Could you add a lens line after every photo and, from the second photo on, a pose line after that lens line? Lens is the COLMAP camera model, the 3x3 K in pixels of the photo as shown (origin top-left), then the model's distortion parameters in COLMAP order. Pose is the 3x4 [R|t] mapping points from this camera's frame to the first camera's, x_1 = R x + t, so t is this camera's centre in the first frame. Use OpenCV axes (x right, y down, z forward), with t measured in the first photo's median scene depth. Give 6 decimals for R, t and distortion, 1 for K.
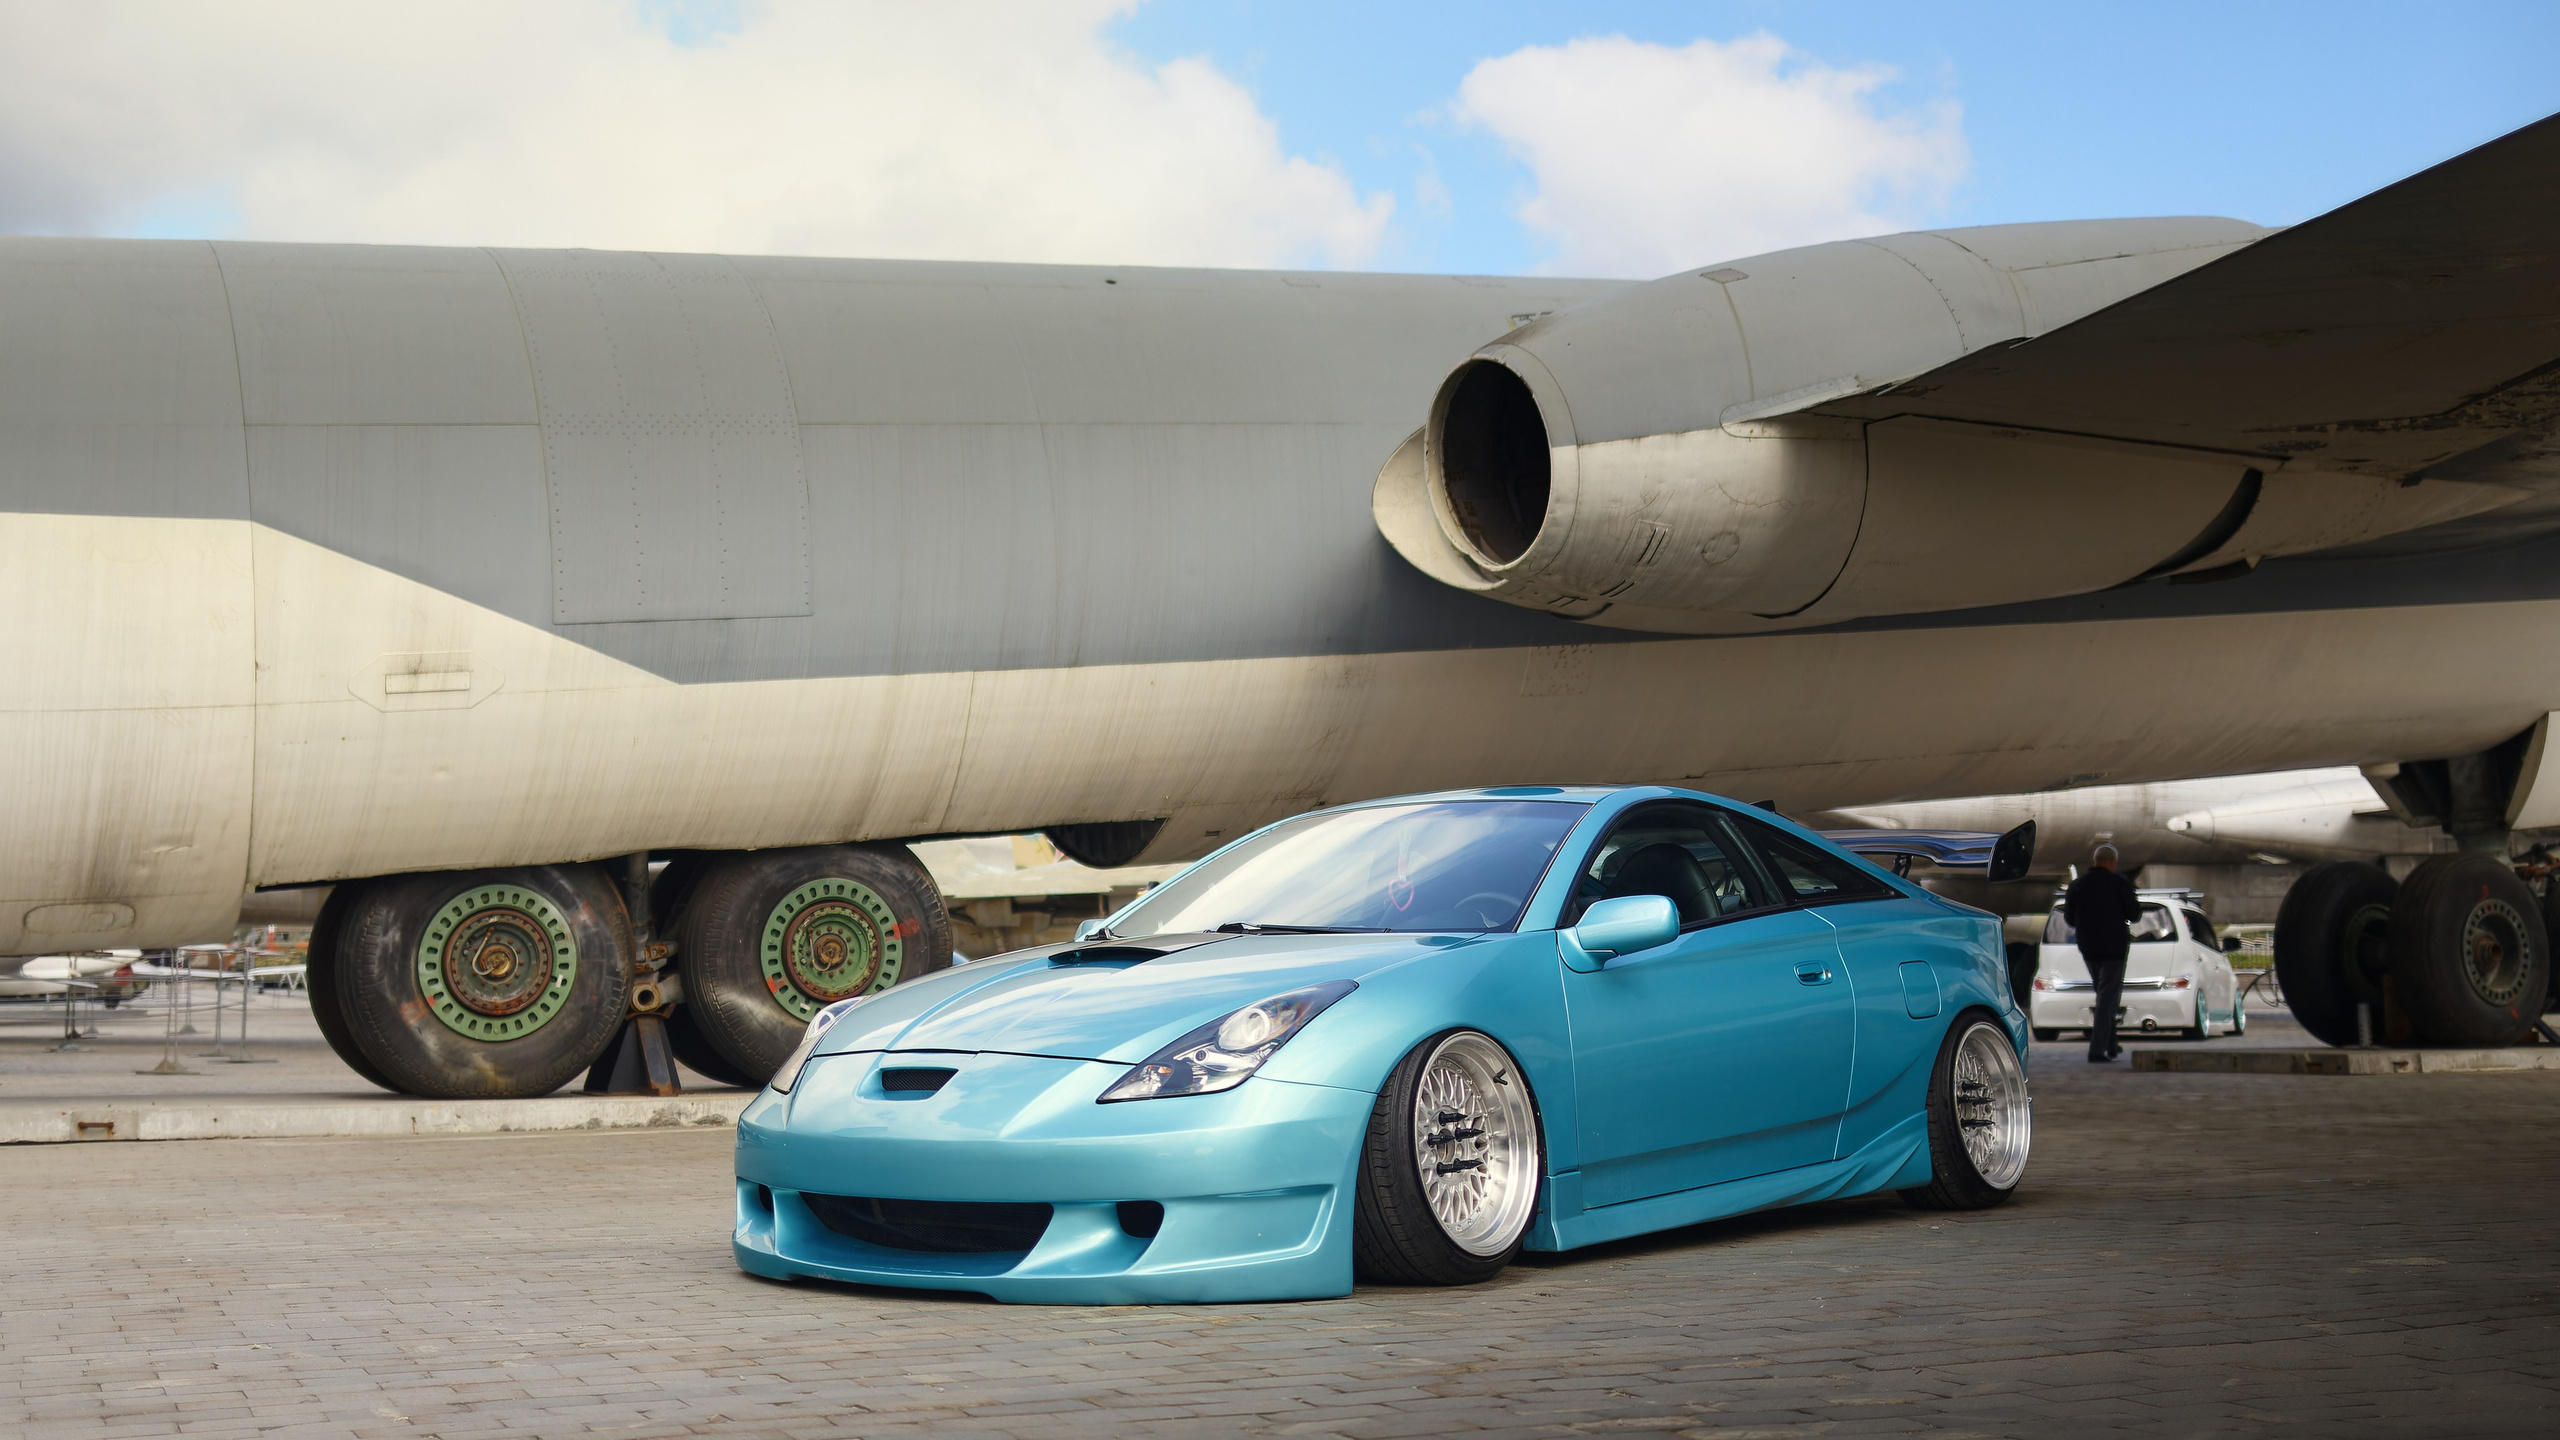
lens RADIAL K [[2879.6, 0, 1249.8], [0, 2879.6, 463.3], [0, 0, 1]] dist [-0.005824, 0.015616]
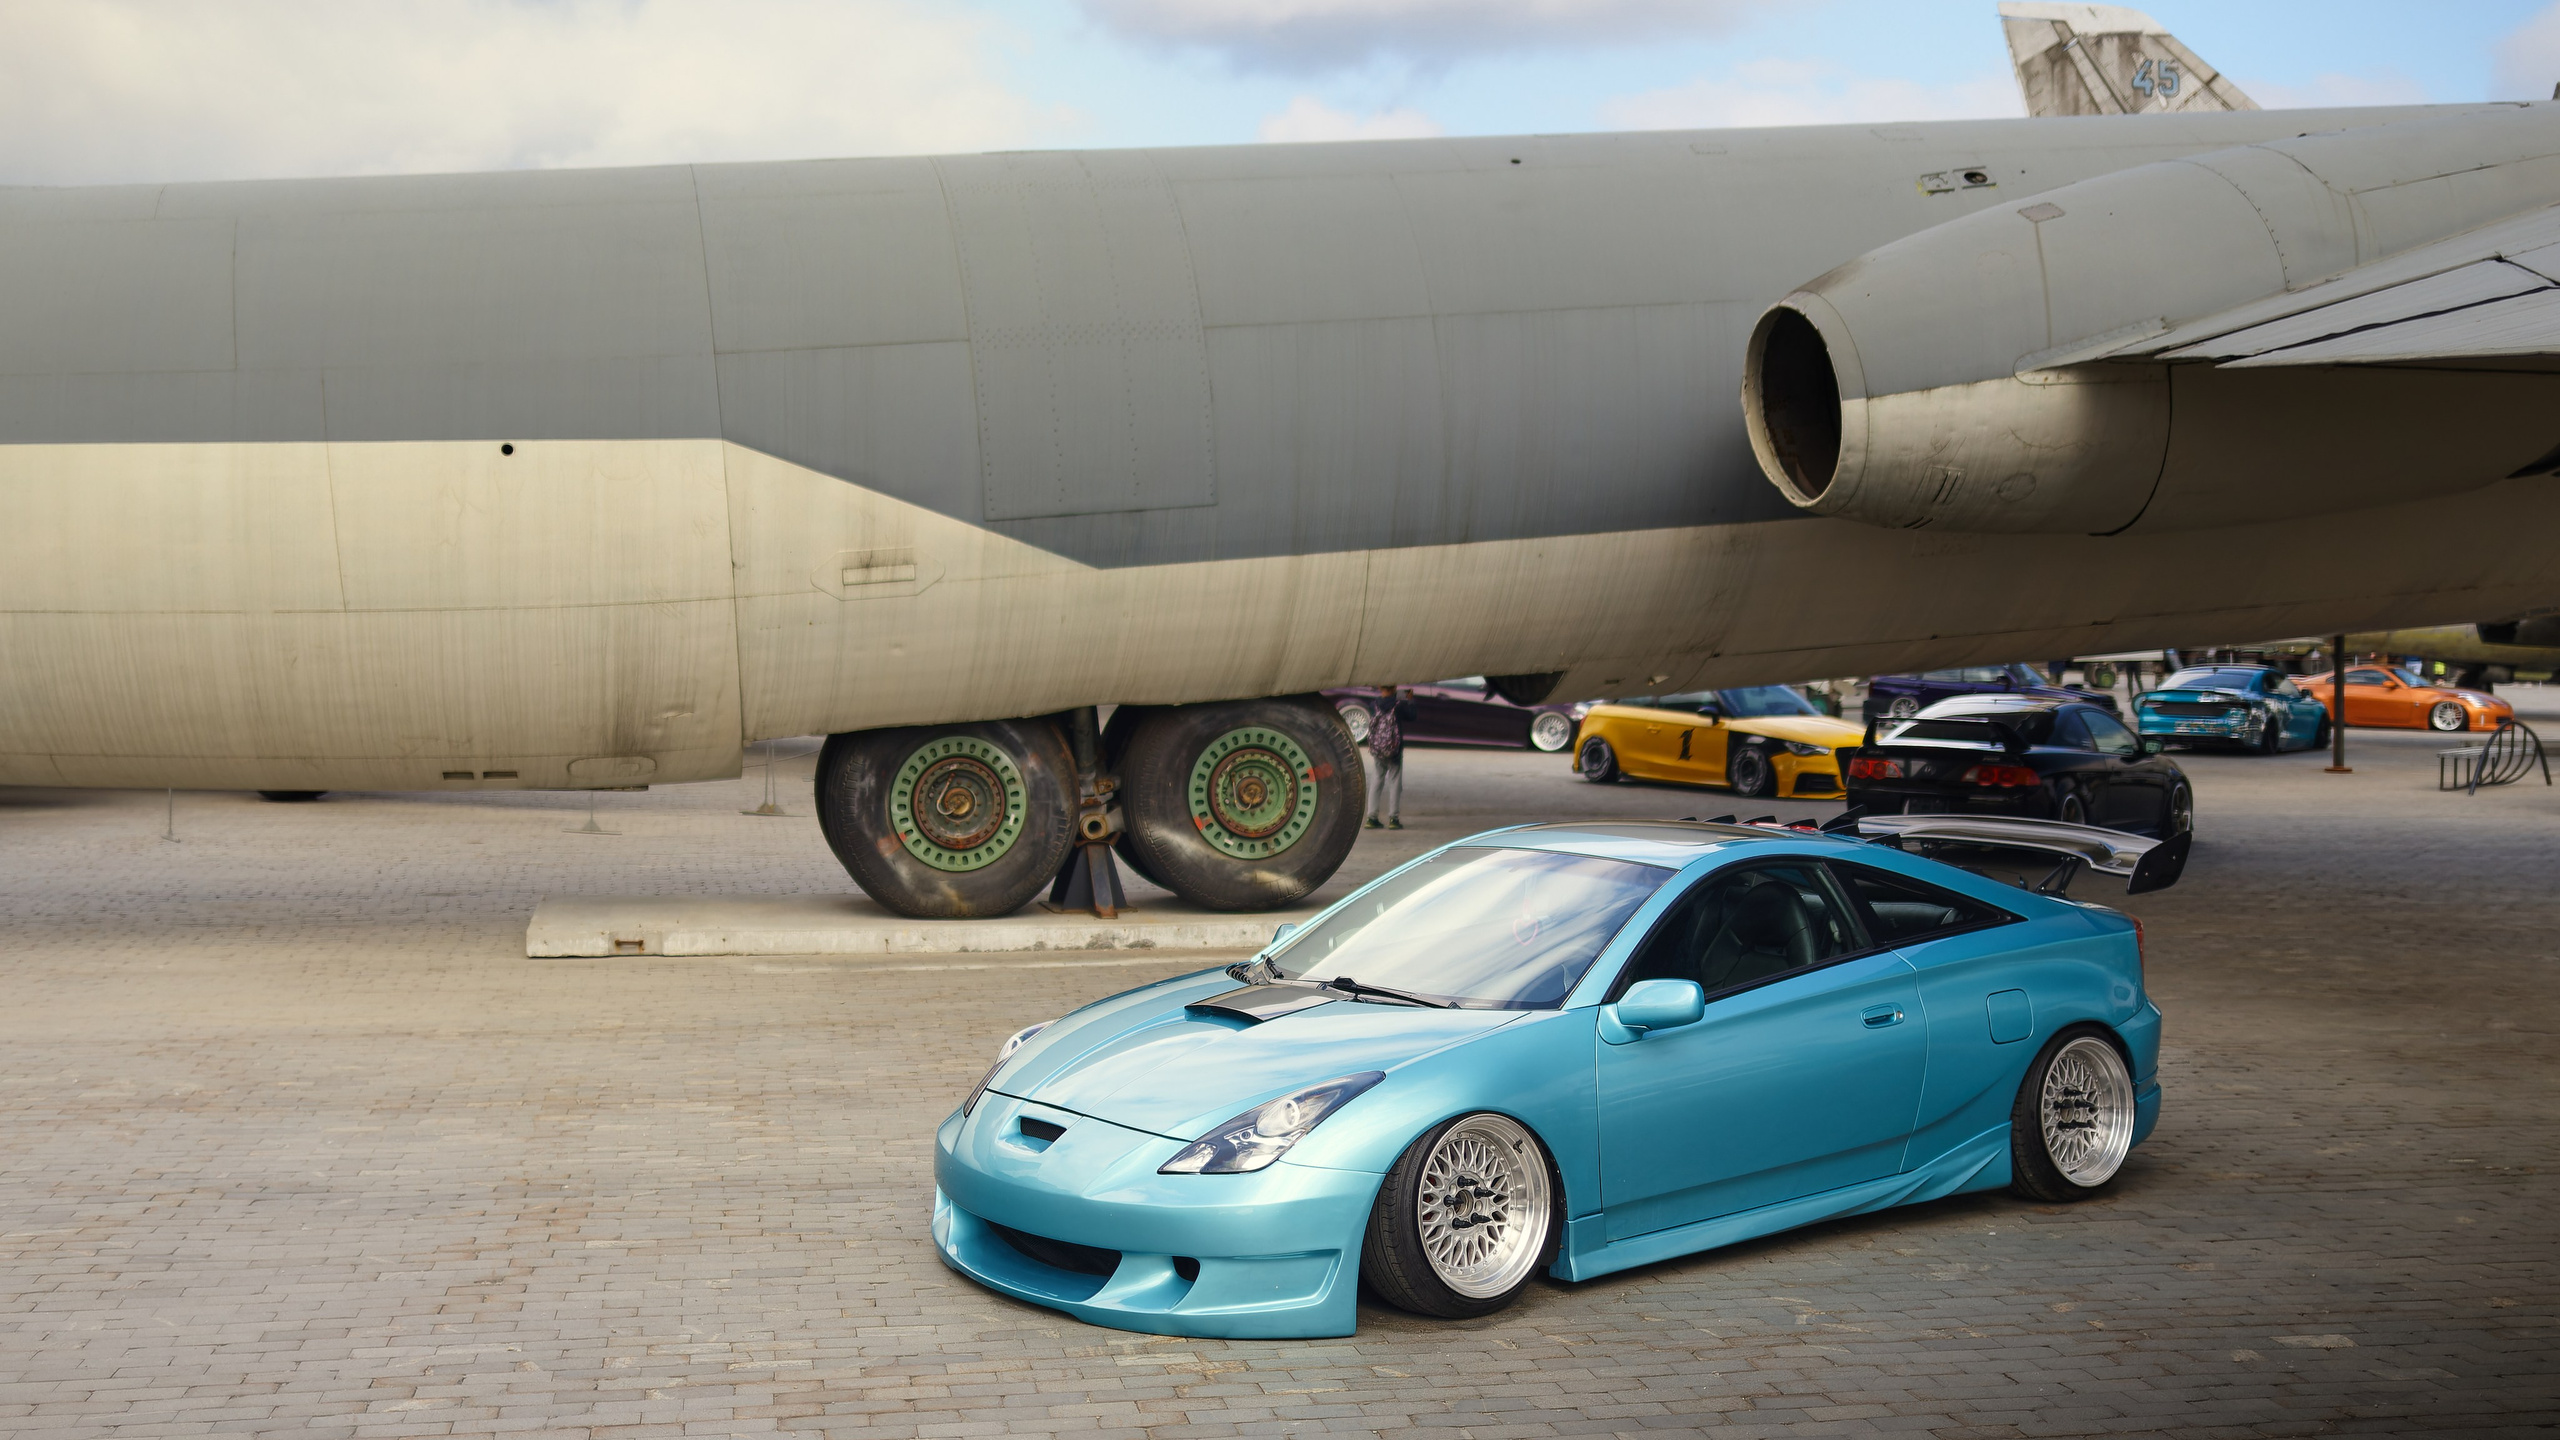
lens RADIAL K [[2890.3, 0, 1253.7], [0, 2890.3, 611.7], [0, 0, 1]] dist [0.002855, 0.005869]
pose [[0.973181, 0.015229, -0.229536, 0.123296], [0.026400, 0.983821, 0.177201, -0.108710], [0.228521, -0.178508, 0.957034, -0.069073]]
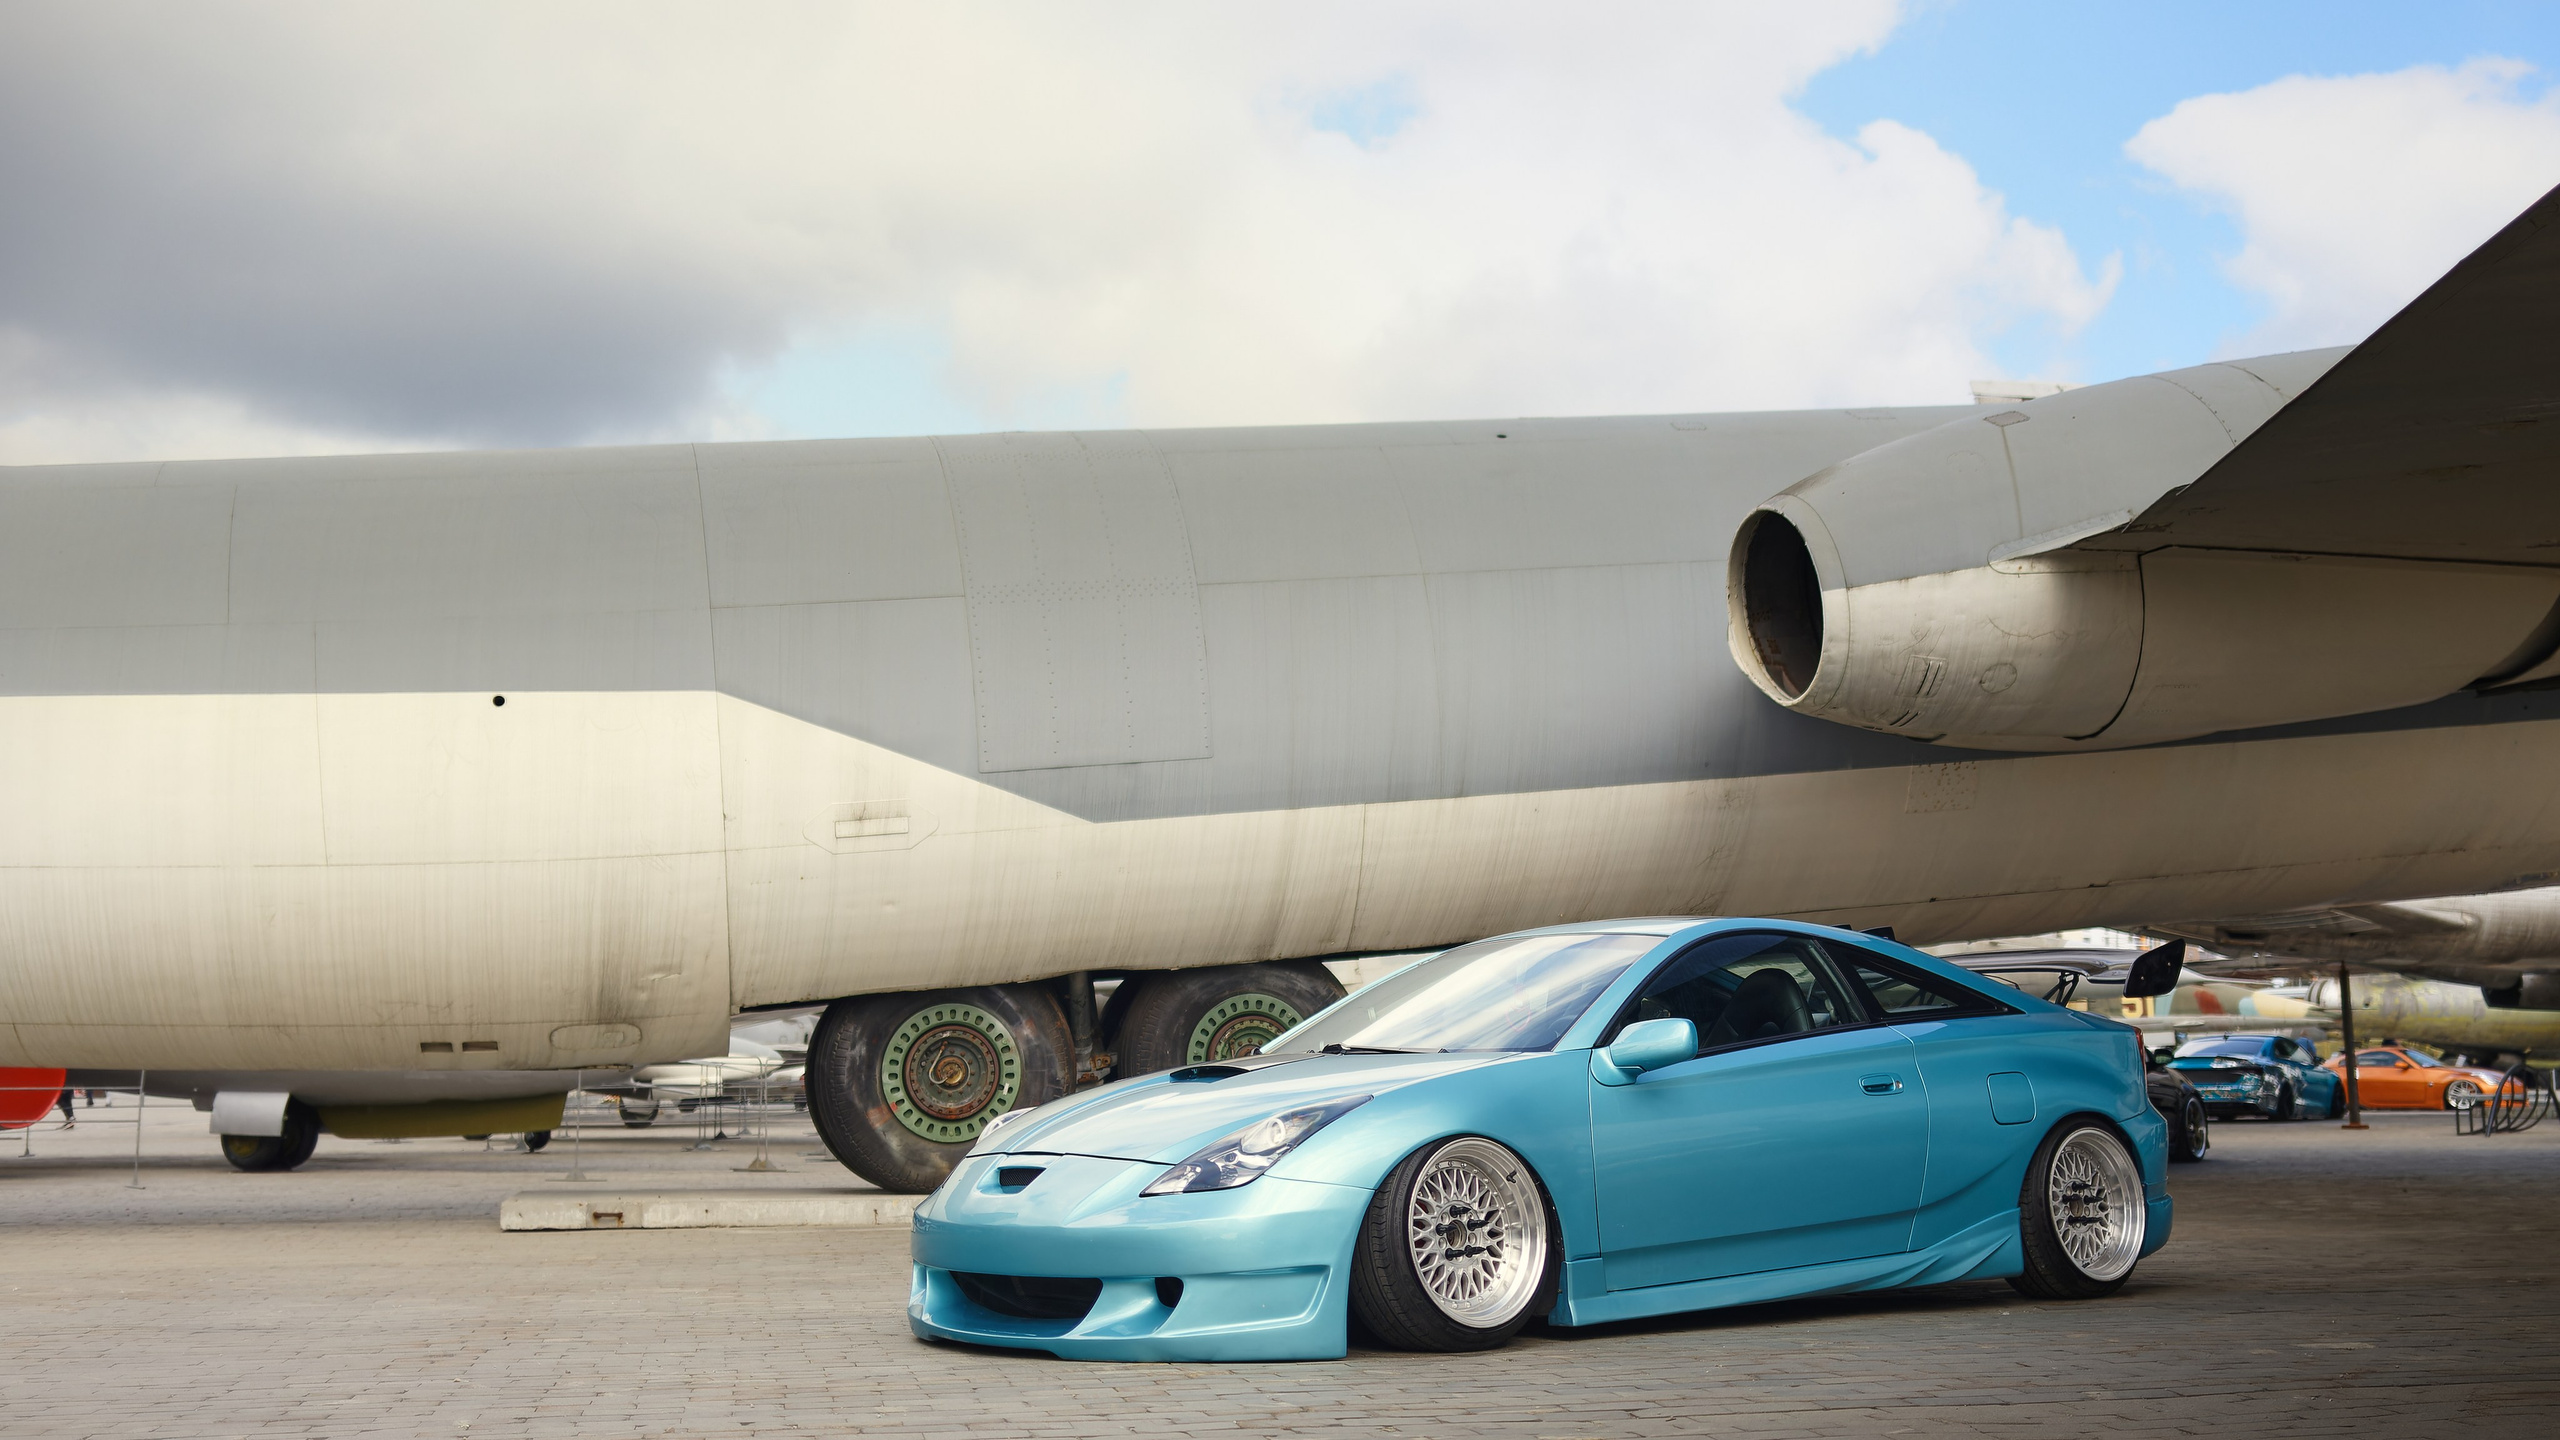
lens RADIAL K [[2882.1, 0, 1347.6], [0, 2882.1, 560.8], [0, 0, 1]] dist [0.008157, -0.006191]
pose [[0.979275, -0.039067, -0.198730, 0.128788], [0.039015, 0.999230, -0.004177, -0.016958], [0.198740, -0.003664, 0.980045, -0.079108]]
